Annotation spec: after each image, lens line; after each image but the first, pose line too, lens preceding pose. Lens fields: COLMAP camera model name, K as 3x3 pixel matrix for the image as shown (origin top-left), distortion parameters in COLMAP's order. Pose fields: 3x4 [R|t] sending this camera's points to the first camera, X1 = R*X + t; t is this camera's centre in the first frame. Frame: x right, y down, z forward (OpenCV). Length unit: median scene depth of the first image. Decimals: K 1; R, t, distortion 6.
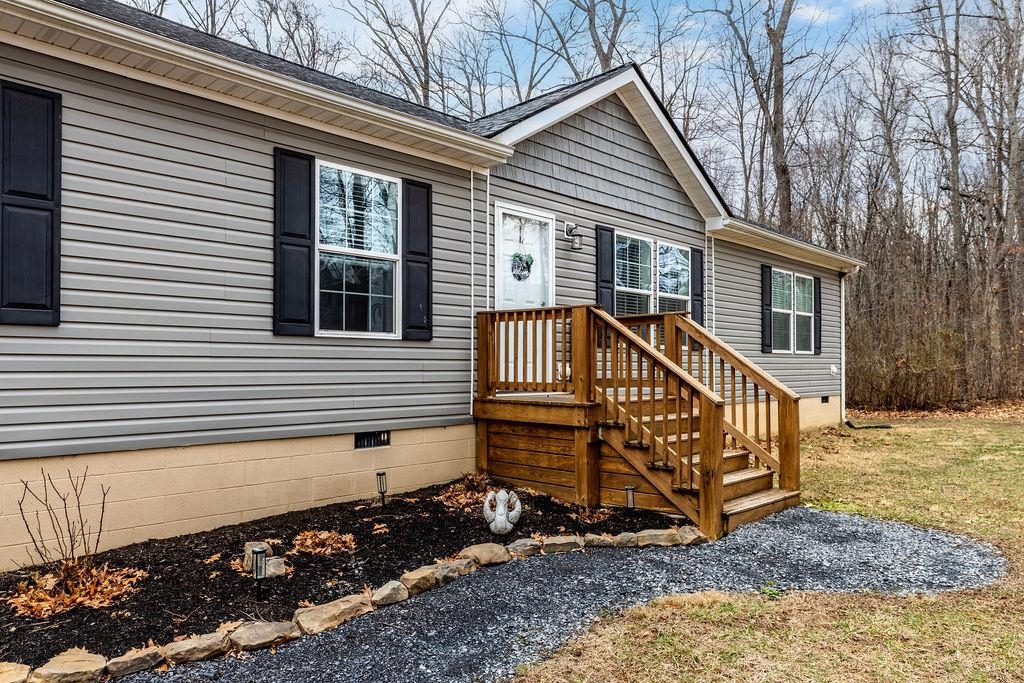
lens RADIAL K [[721.6, 0, 521.1], [0, 721.6, 341.8], [0, 0, 1]] dist [0.000401, -0.000134]
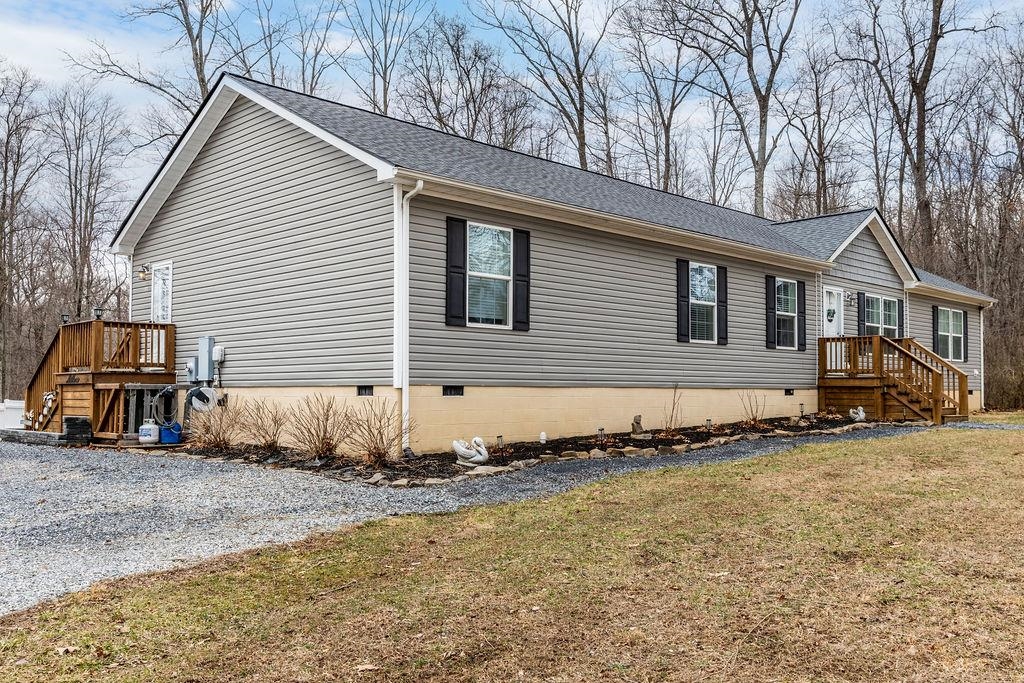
lens RADIAL K [[954.3, 0, 553.1], [0, 954.3, 350.9], [0, 0, 1]] dist [-0.002852, -0.030653]
pose [[0.999985, 0.000073, 0.005393, -0.715888], [-0.000017, 0.999946, -0.010408, 0.022991], [-0.005393, 0.010408, 0.999931, -1.527857]]
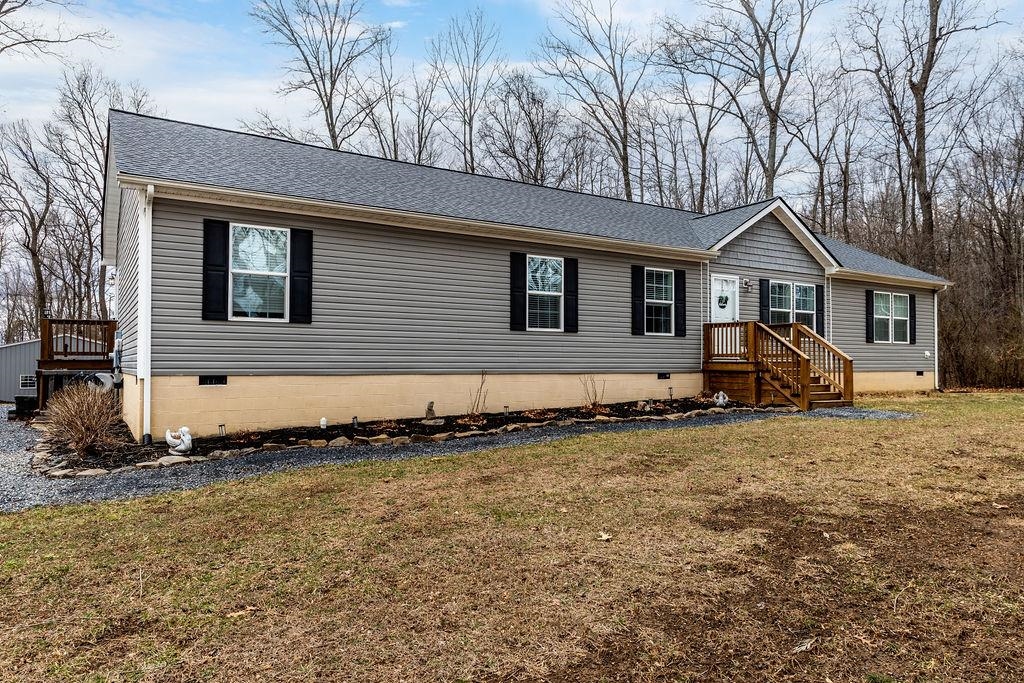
lens RADIAL K [[700.7, 0, 509.8], [0, 700.7, 341.8], [0, 0, 1]] dist [0.009882, -0.006191]
pose [[0.968532, -0.005160, -0.248837, -0.084454], [0.006078, 0.999977, 0.002921, 0.004634], [0.248816, -0.004342, 0.968541, -1.059884]]
